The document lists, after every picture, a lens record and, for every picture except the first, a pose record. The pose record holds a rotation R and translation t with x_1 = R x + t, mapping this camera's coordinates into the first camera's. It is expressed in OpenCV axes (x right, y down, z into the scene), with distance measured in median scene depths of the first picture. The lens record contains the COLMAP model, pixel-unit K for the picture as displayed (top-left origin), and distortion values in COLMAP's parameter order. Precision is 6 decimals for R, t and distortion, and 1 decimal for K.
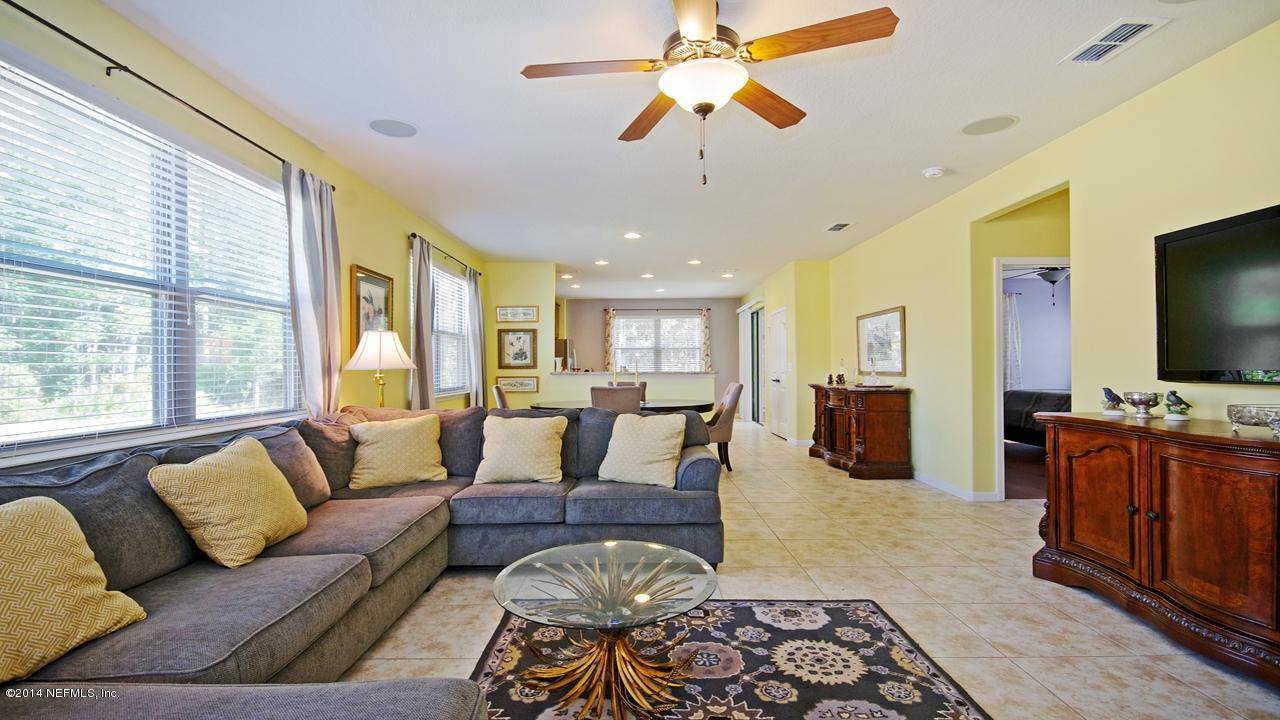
lens RADIAL K [[584.0, 0, 635.8], [0, 584.0, 364.9], [0, 0, 1]] dist [-0.002215, -0.000262]
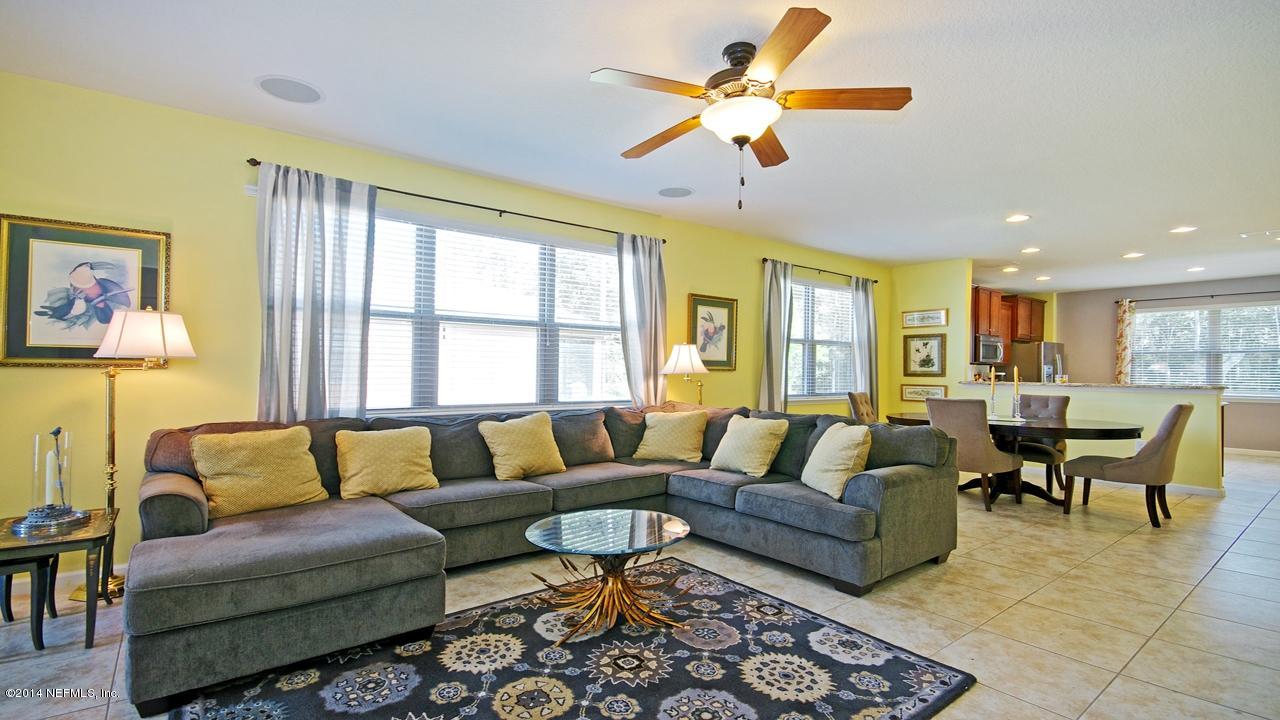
lens RADIAL K [[586.4, 0, 629.2], [0, 586.4, 360.0], [0, 0, 1]] dist [0.000049, -0.000727]
pose [[0.608665, -0.003567, -0.793419, 0.634669], [-0.011269, 0.999850, -0.013140, -0.005860], [0.793347, 0.016939, 0.608533, 0.122709]]
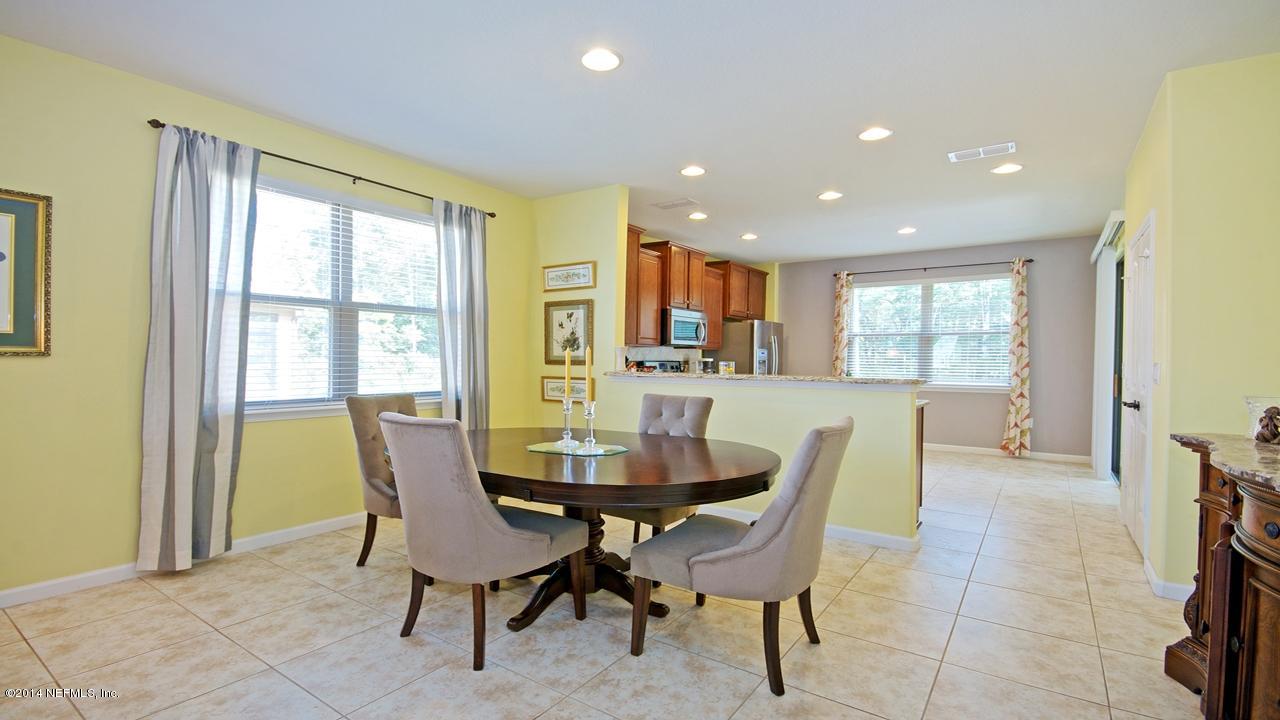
lens RADIAL K [[584.0, 0, 635.8], [0, 584.0, 364.9], [0, 0, 1]] dist [-0.002215, -0.000262]
pose [[0.818253, 0.019210, -0.574537, 0.531953], [-0.012255, 0.999797, 0.015975, -0.009445], [0.574728, -0.006031, 0.818322, 1.307570]]
